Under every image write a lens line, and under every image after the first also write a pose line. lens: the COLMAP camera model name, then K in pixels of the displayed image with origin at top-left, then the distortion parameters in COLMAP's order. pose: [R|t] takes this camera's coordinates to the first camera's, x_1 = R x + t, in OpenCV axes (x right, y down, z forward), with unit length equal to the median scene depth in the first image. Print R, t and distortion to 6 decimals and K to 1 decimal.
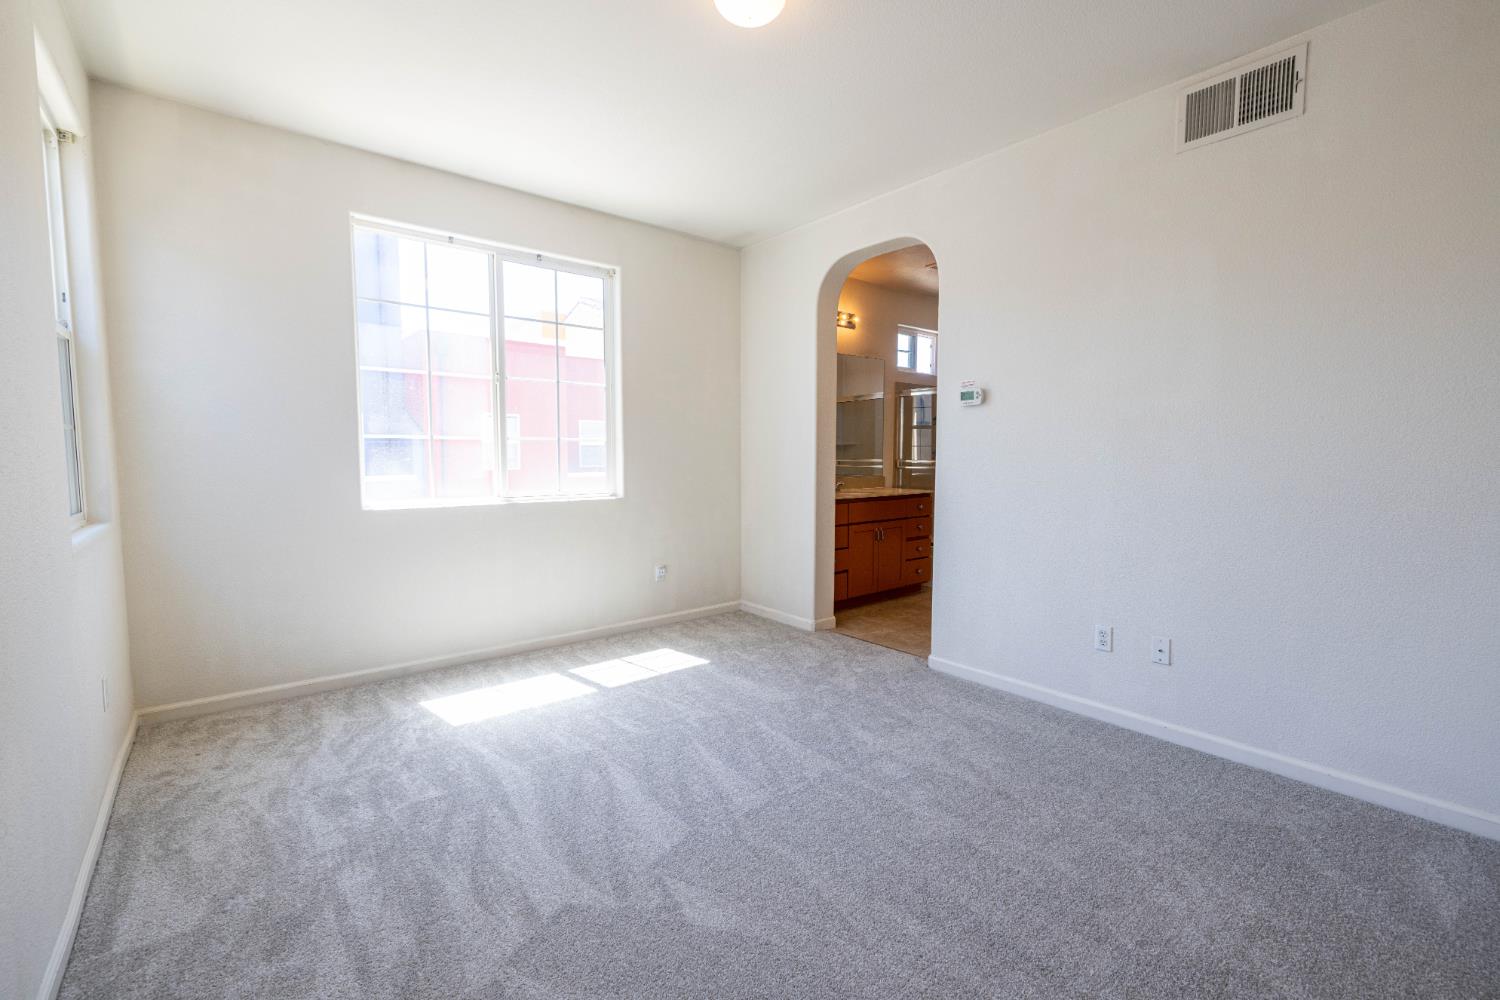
lens RADIAL K [[644.6, 0, 750.0], [0, 644.6, 496.2], [0, 0, 1]] dist [-0.000164, 0.000034]
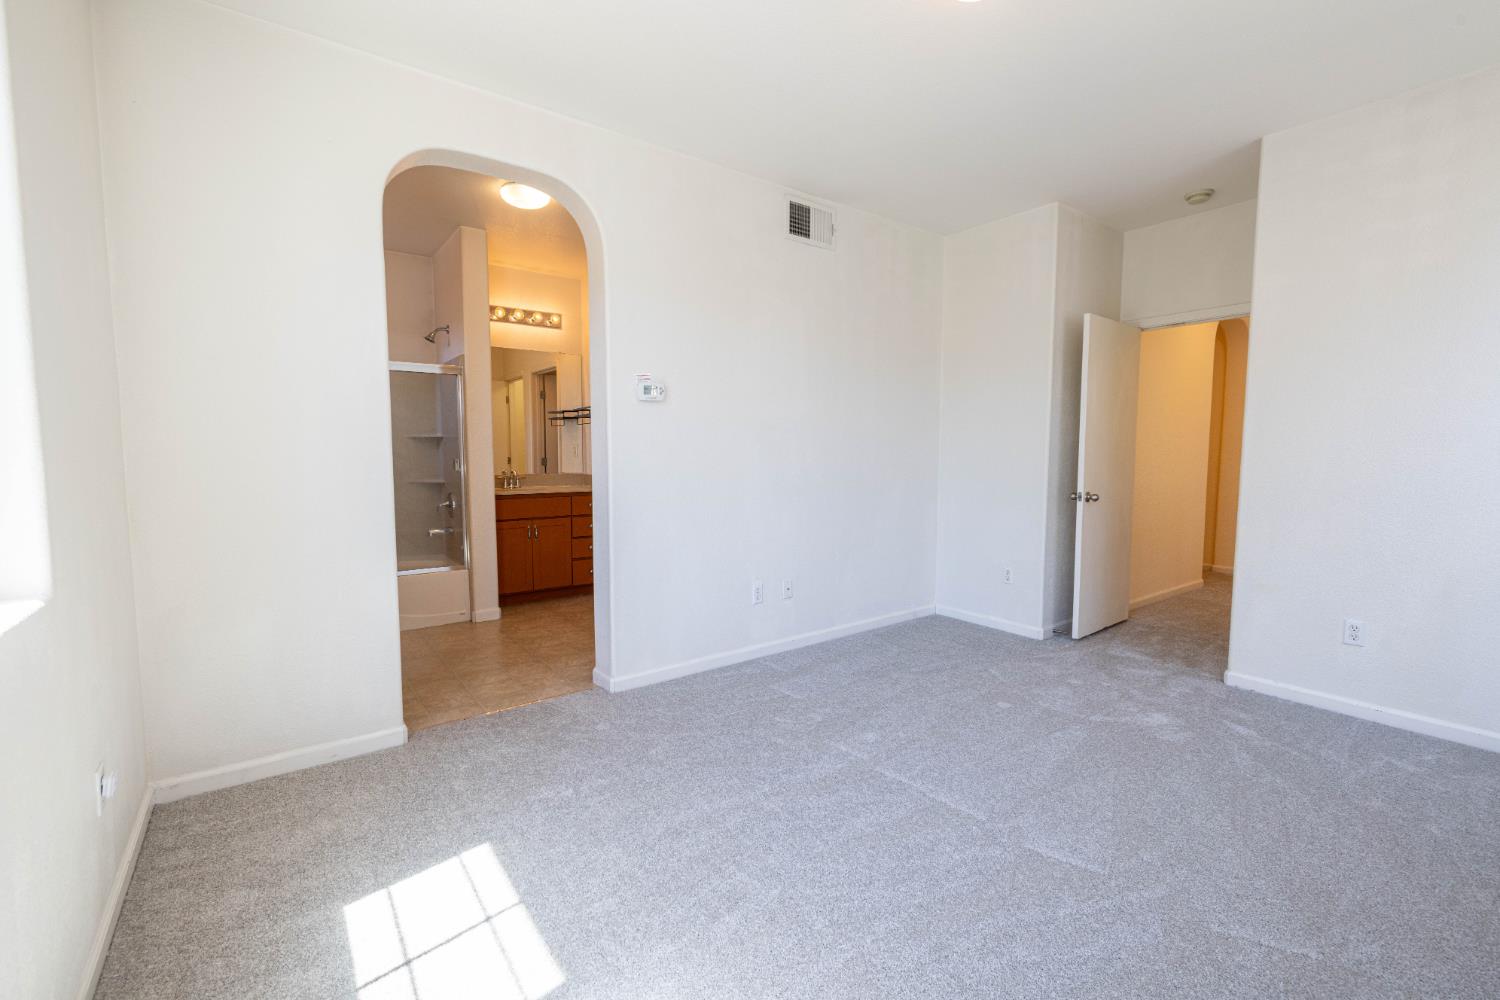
lens RADIAL K [[633.9, 0, 745.0], [0, 633.9, 499.3], [0, 0, 1]] dist [-0.000579, -0.000391]
pose [[0.046925, -0.075217, 0.996062, -0.477244], [0.069220, 0.995009, 0.071877, -0.040560], [-0.996497, 0.065574, 0.051897, 0.649906]]
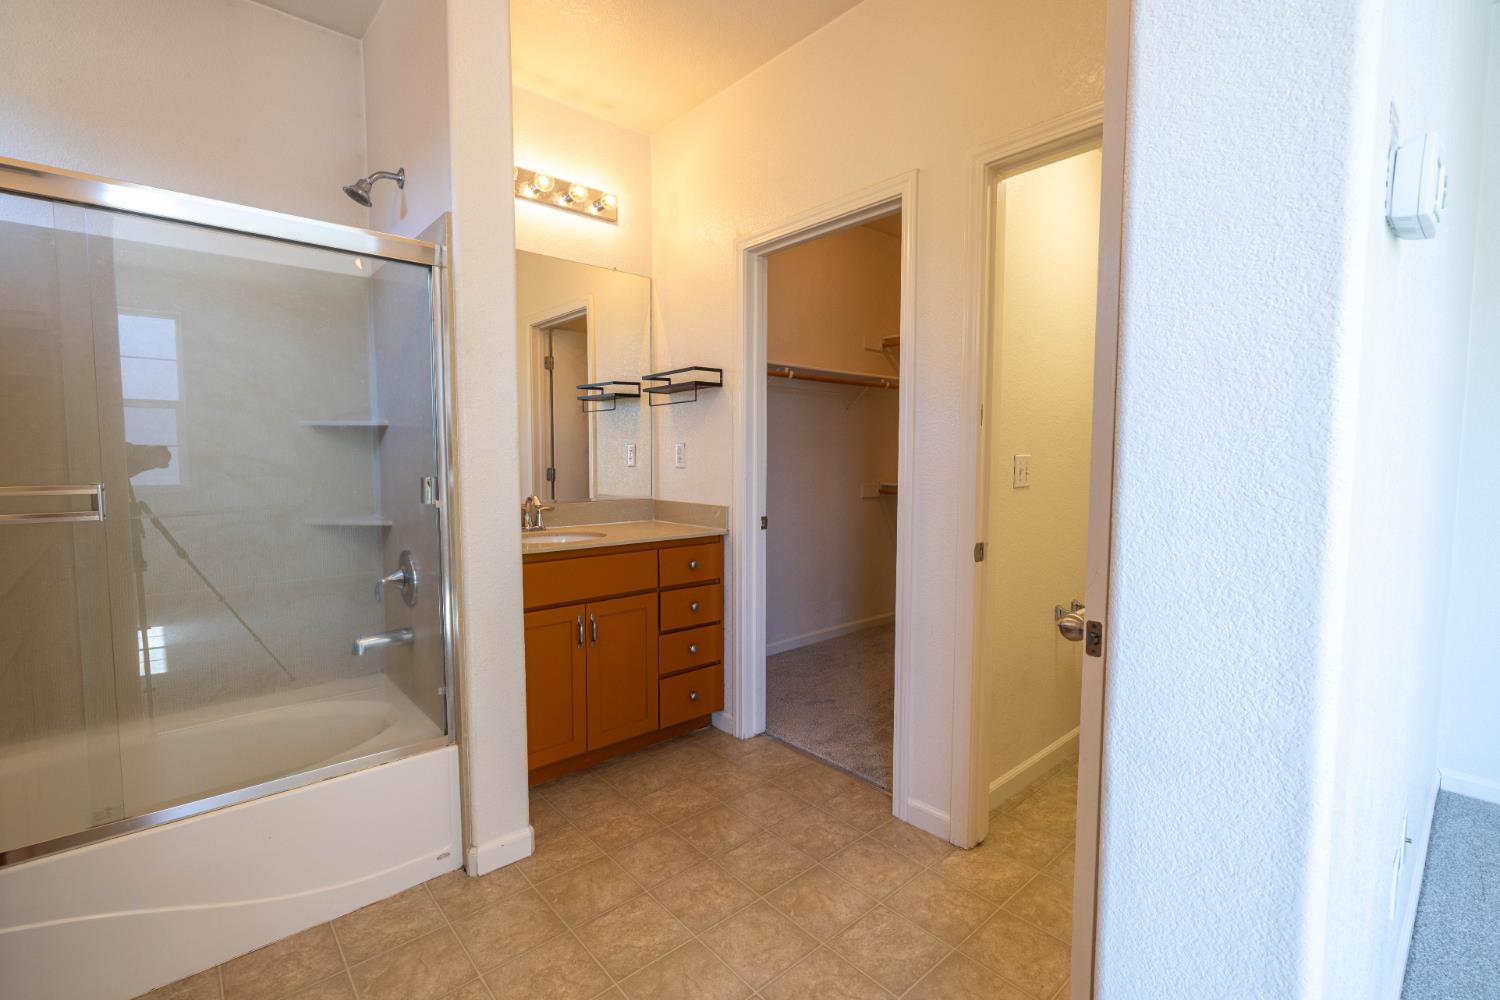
lens RADIAL K [[664.7, 0, 753.8], [0, 664.7, 499.2], [0, 0, 1]] dist [-0.001127, 0.000088]
pose [[-0.045110, -0.063546, 0.996959, 0.092314], [0.068125, 0.995456, 0.066533, -0.064025], [-0.996656, 0.070919, -0.040576, 0.976016]]
